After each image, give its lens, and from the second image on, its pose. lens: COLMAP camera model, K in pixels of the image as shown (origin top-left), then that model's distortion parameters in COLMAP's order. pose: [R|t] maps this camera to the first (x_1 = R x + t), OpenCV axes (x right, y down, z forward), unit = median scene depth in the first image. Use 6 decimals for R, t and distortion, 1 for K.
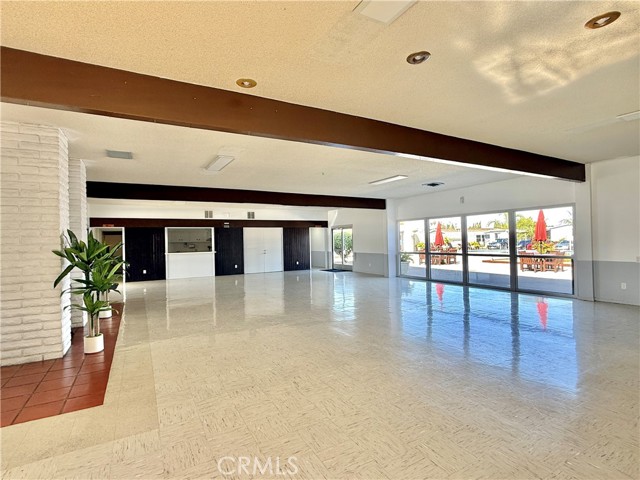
lens RADIAL K [[329.3, 0, 320.0], [0, 329.3, 240.0], [0, 0, 1]] dist [0.000195, -0.000084]
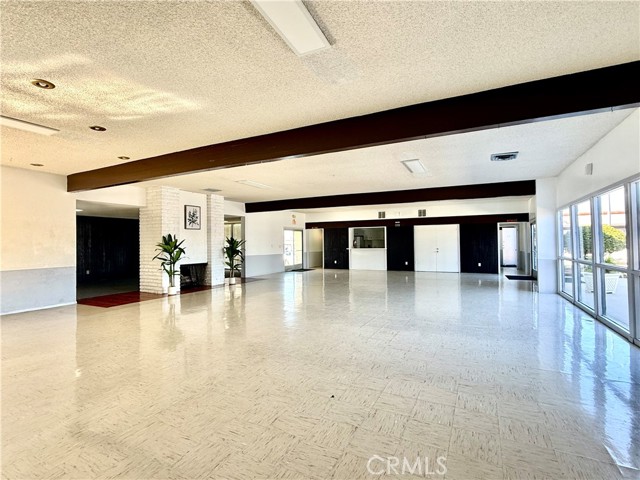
lens RADIAL K [[329.3, 0, 320.0], [0, 329.3, 240.0], [0, 0, 1]] dist [0.000195, -0.000084]
pose [[0.548027, 0.005452, -0.836443, 0.470630], [0.001455, 0.999971, 0.007471, -0.001609], [0.836460, -0.005311, 0.548003, 0.205558]]
